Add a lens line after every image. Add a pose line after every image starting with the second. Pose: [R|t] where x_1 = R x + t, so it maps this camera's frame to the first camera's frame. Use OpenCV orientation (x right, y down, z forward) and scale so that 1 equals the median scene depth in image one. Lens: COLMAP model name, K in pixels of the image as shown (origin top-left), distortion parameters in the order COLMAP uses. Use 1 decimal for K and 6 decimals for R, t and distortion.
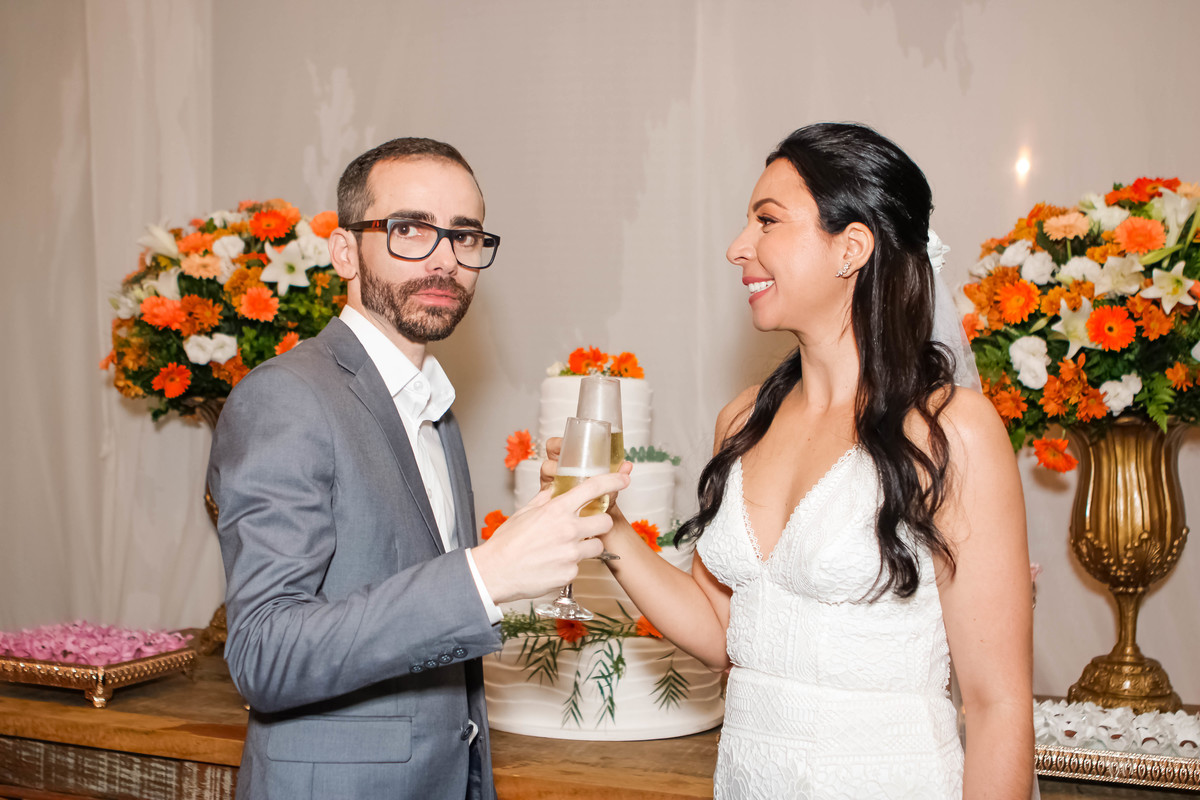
lens RADIAL K [[1295.3, 0, 600.0], [0, 1295.3, 400.0], [0, 0, 1]] dist [-0.104470, 0.048424]
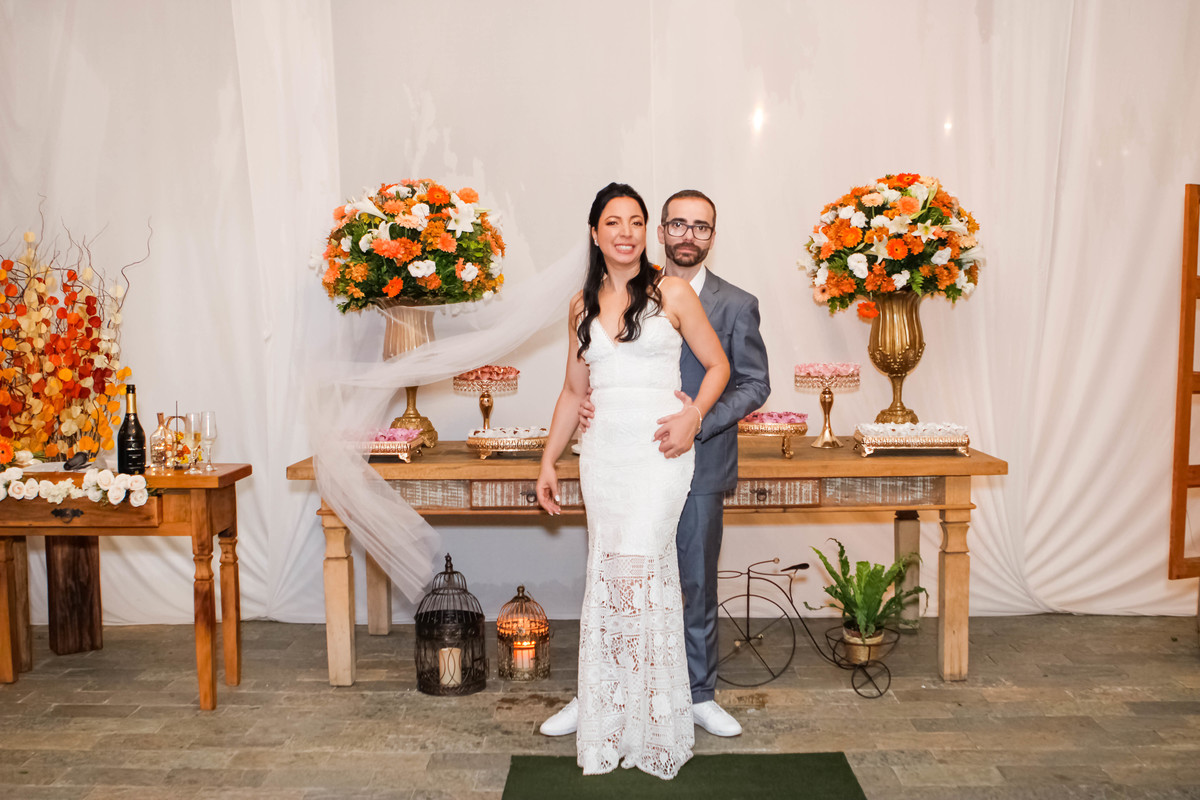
lens RADIAL K [[1295.3, 0, 600.0], [0, 1295.3, 400.0], [0, 0, 1]] dist [-0.104470, 0.048424]
pose [[0.962352, -0.055124, 0.266158, -0.668533], [0.032018, 0.995392, 0.090388, -0.015405], [-0.269914, -0.078463, 0.959682, -0.963497]]
